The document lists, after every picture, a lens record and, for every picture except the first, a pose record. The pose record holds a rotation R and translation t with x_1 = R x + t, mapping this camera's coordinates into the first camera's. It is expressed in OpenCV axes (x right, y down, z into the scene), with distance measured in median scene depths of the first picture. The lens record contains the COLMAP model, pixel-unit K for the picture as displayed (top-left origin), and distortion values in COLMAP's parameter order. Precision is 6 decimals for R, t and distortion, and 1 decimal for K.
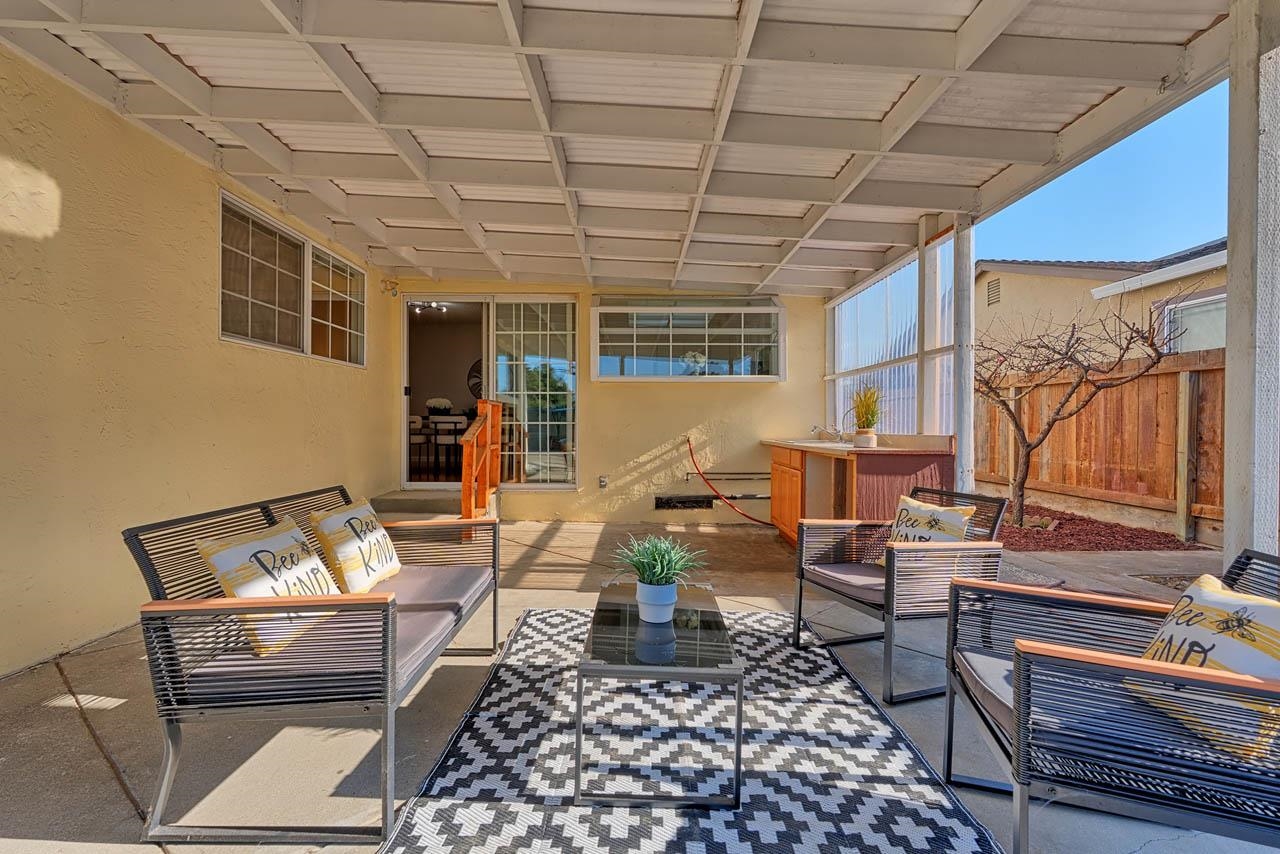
lens RADIAL K [[561.3, 0, 643.5], [0, 561.3, 428.0], [0, 0, 1]] dist [-0.008658, 0.002476]
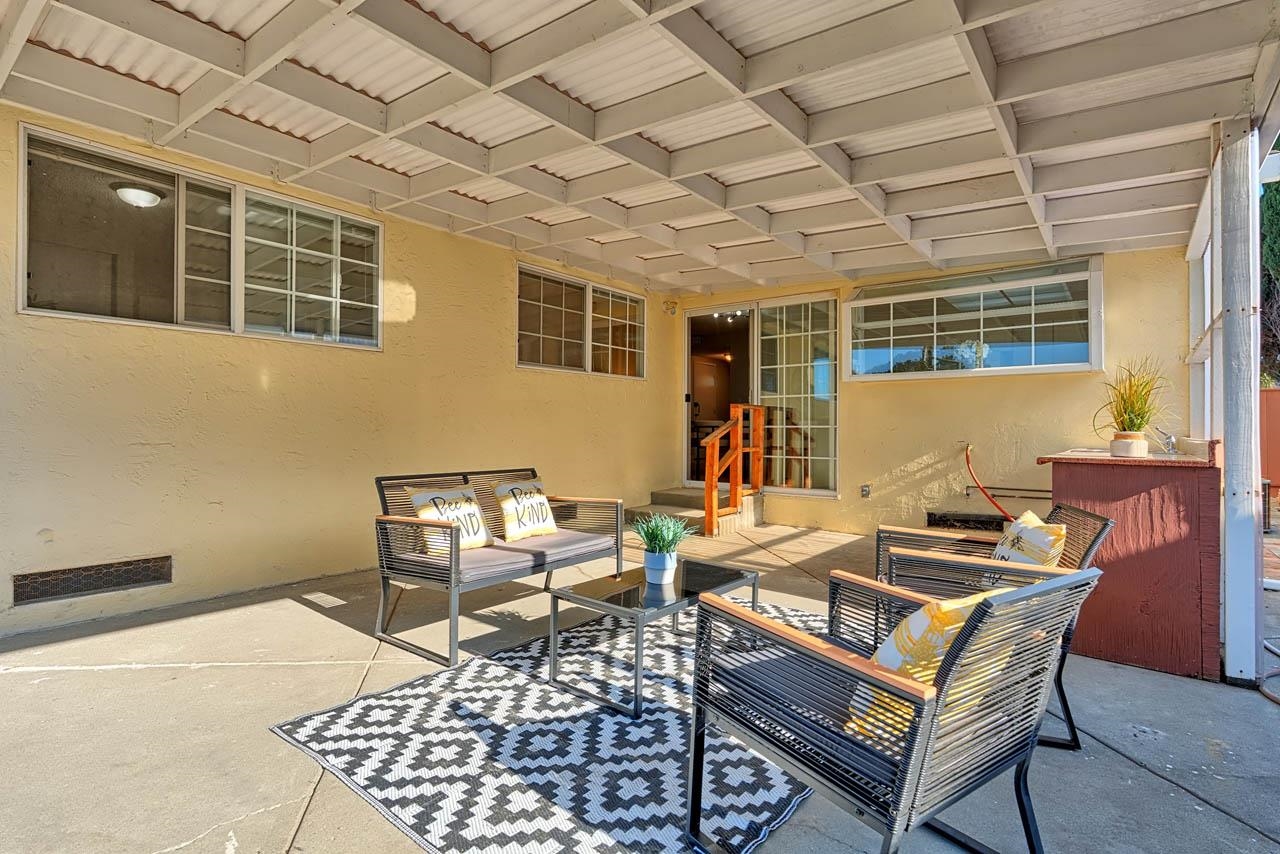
lens RADIAL K [[634.6, 0, 635.5], [0, 634.6, 425.5], [0, 0, 1]] dist [-0.006650, 0.002882]
pose [[0.778893, -0.003172, -0.627148, 0.392184], [-0.006581, 0.999891, -0.013230, 0.007976], [0.627122, 0.014432, 0.778788, -0.054494]]
